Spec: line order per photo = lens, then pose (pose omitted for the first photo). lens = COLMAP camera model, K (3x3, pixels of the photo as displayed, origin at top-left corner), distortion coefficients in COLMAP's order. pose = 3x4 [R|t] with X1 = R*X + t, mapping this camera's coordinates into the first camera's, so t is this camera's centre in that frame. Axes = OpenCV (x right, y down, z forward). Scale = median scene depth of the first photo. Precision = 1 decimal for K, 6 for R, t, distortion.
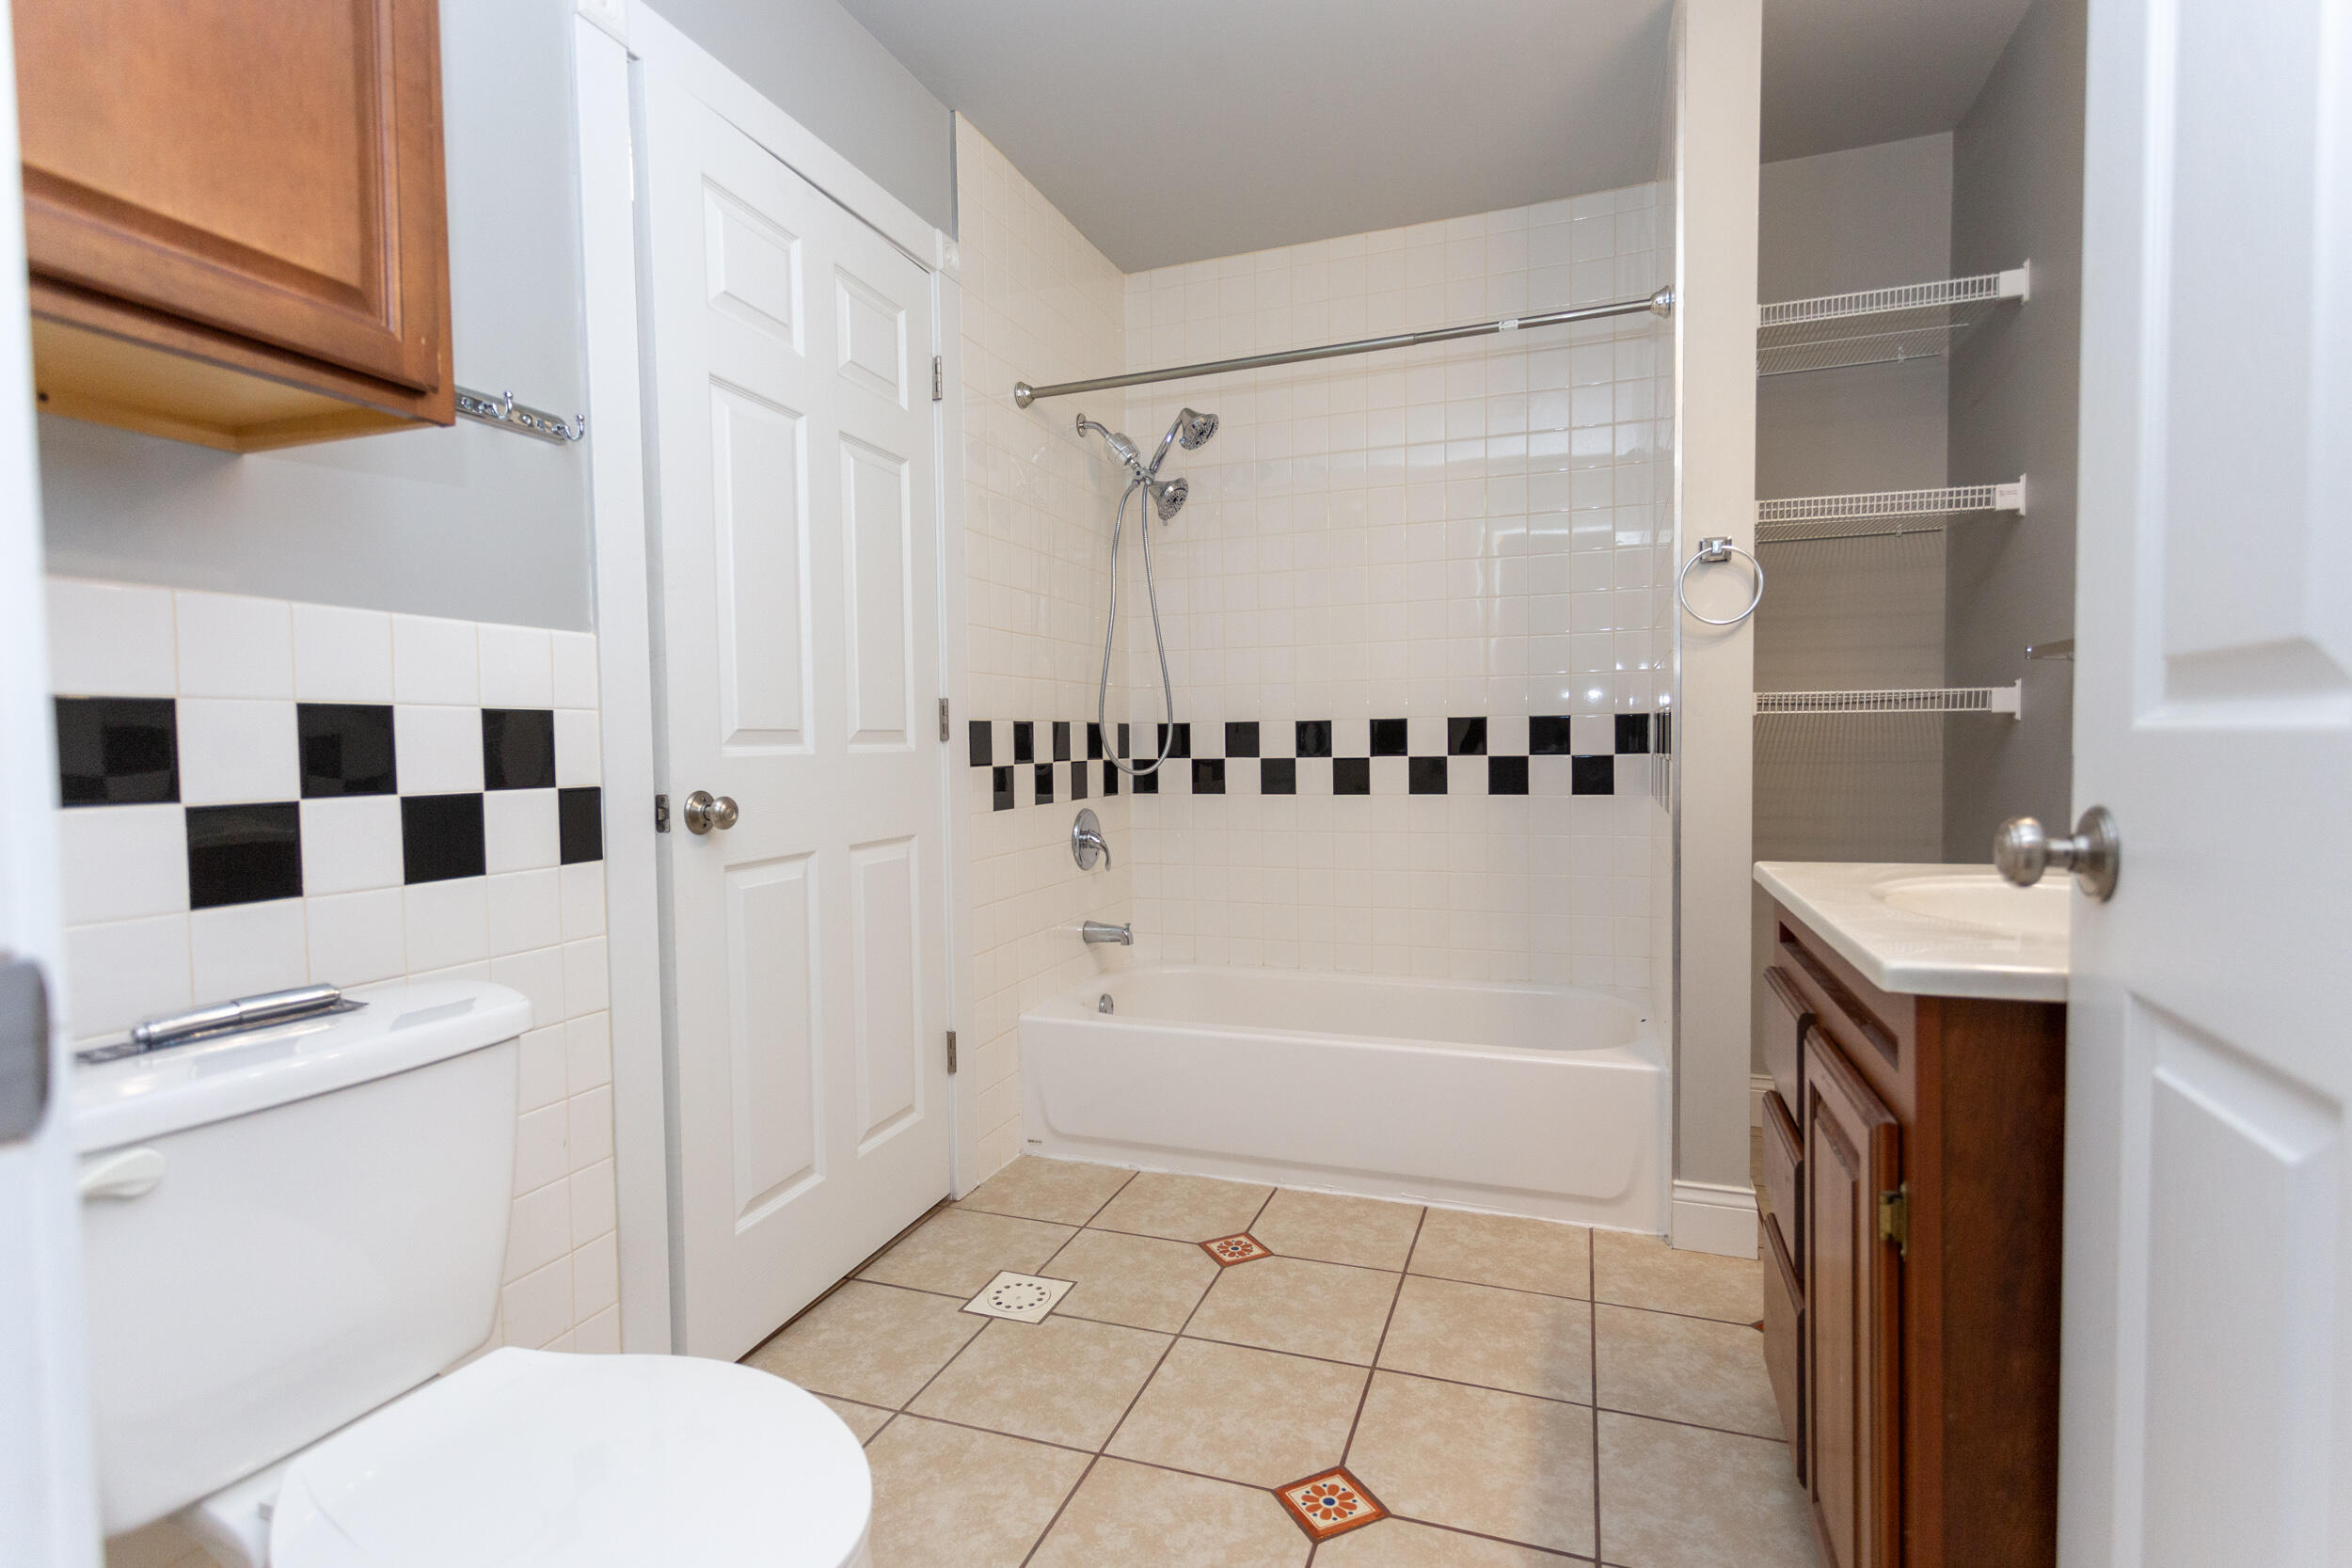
lens RADIAL K [[1106.7, 0, 1173.5], [0, 1106.7, 783.4], [0, 0, 1]] dist [0.003046, 0.000917]
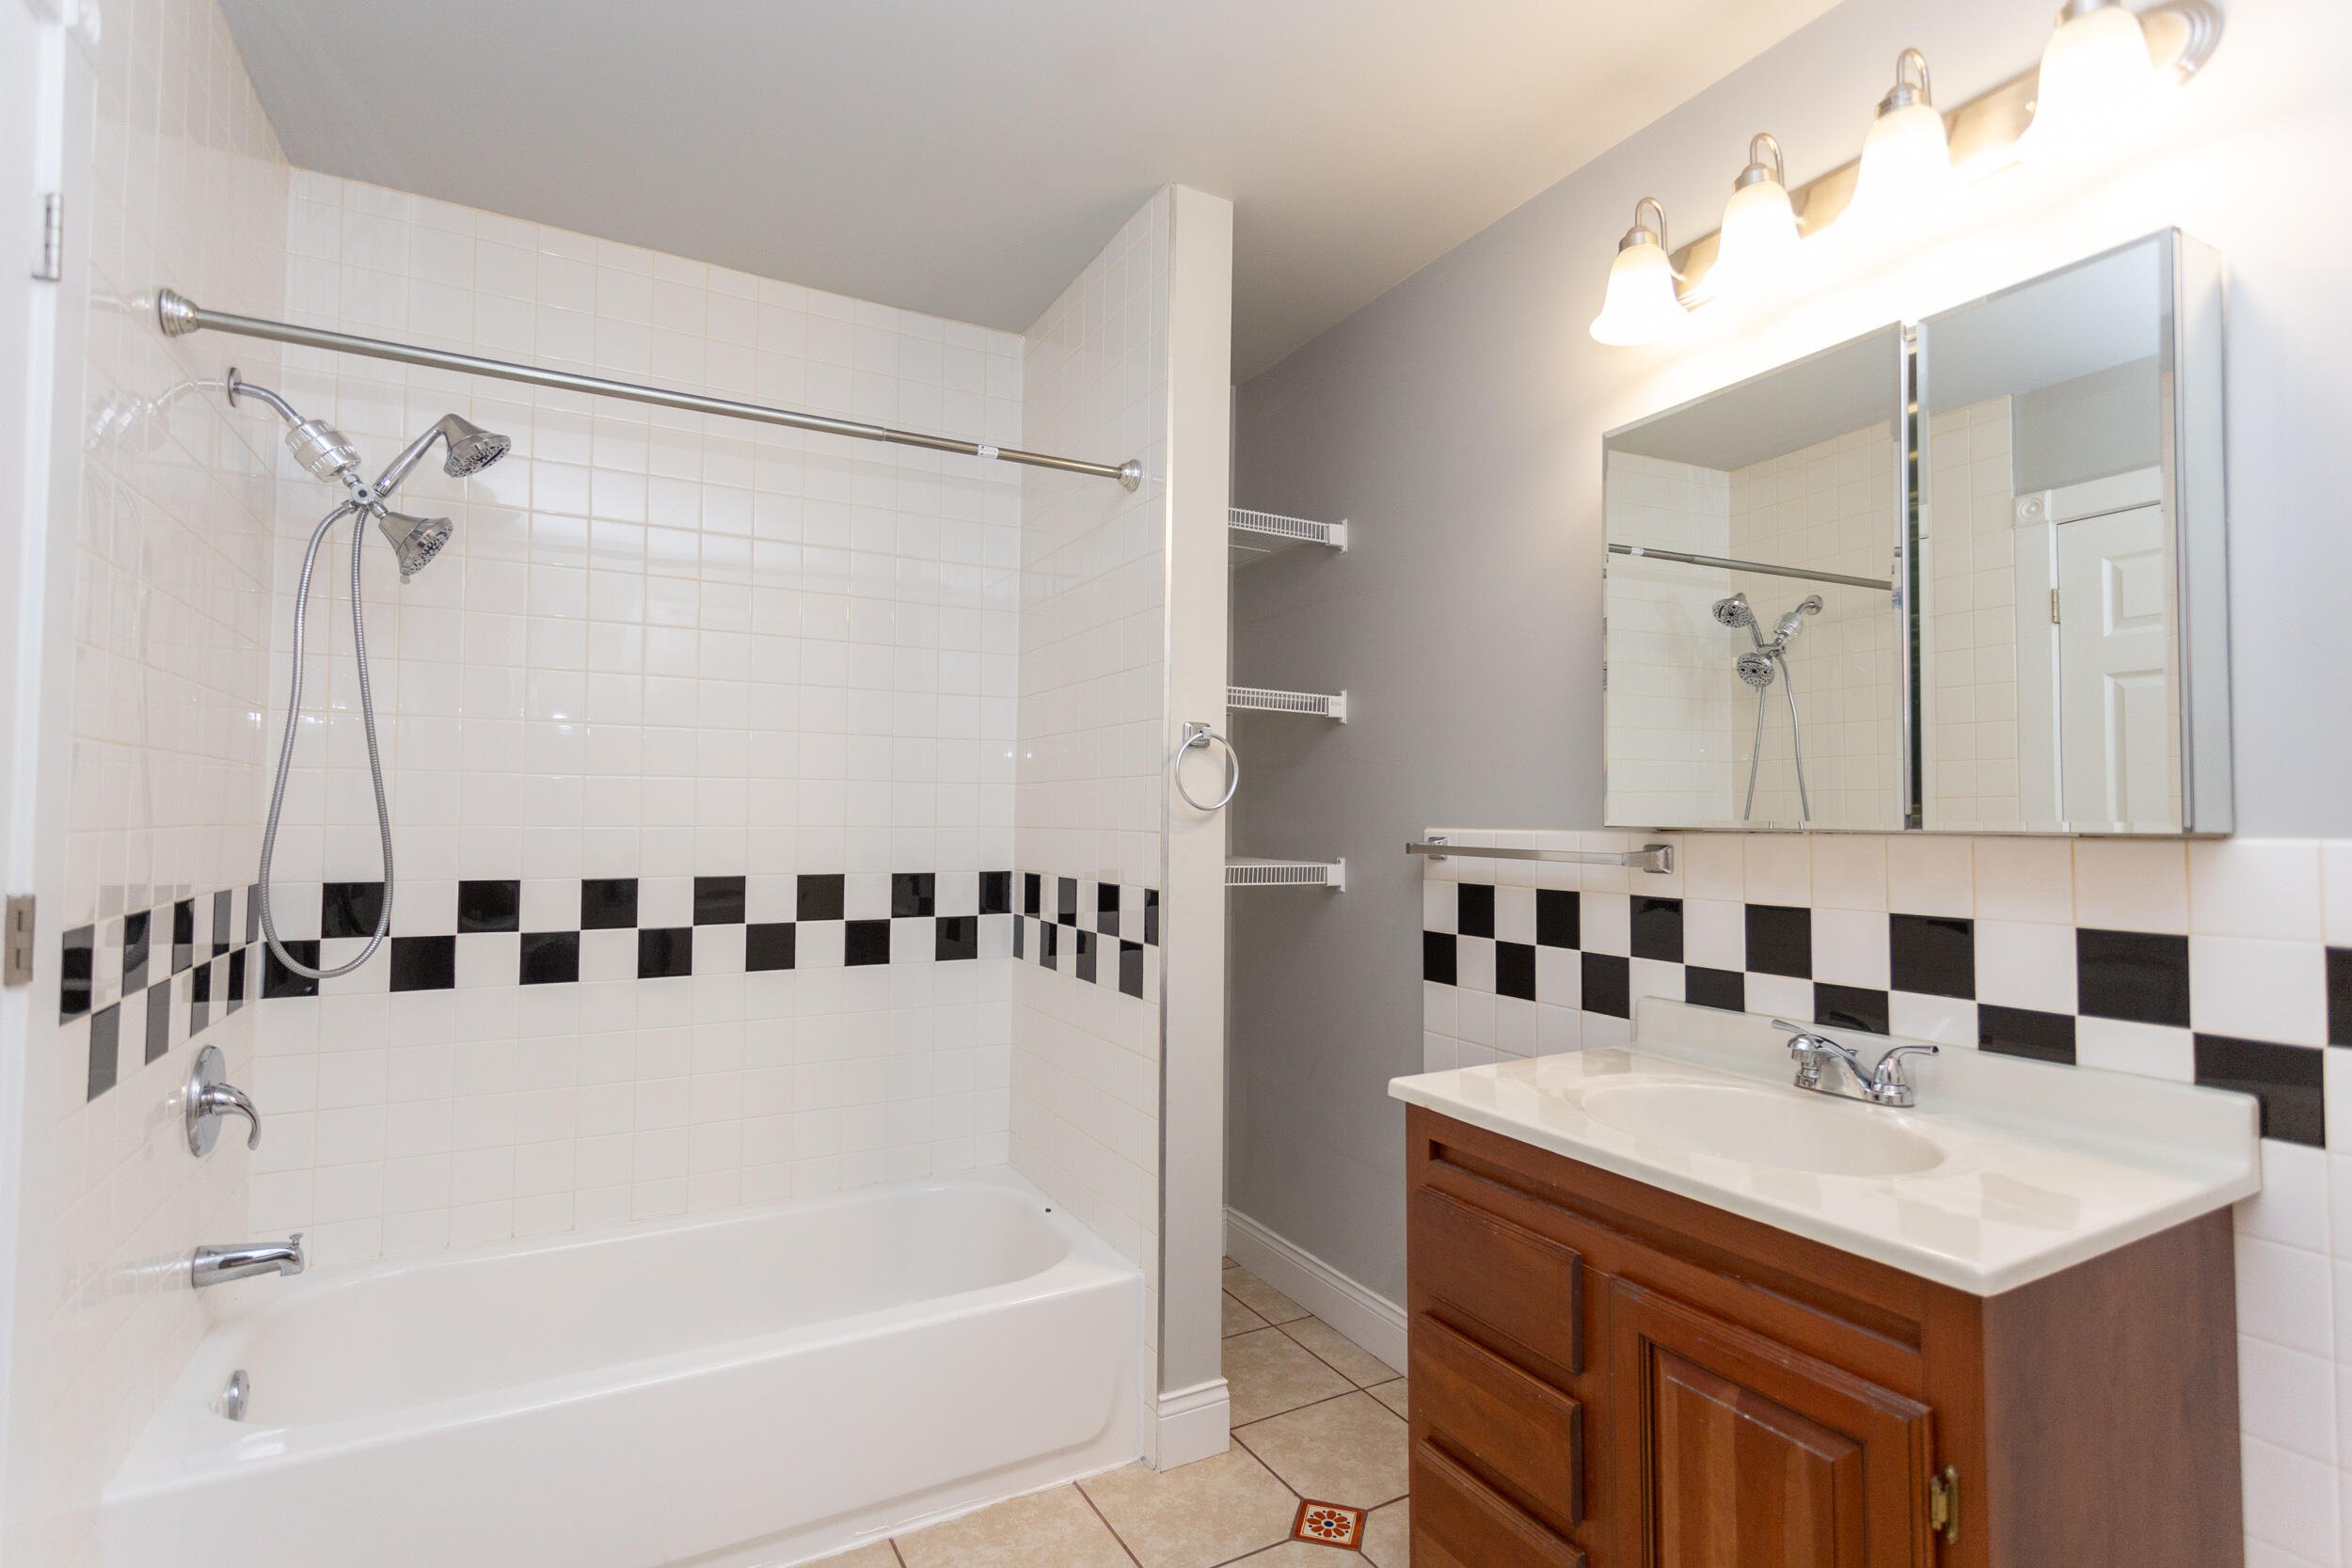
lens RADIAL K [[1106.7, 0, 1177.2], [0, 1106.7, 788.4], [0, 0, 1]] dist [0.003046, 0.000917]
pose [[0.656427, 0.042544, 0.753189, -0.213976], [0.012268, 0.997674, -0.067046, -0.073555], [-0.754290, 0.053250, 0.654378, 0.279711]]
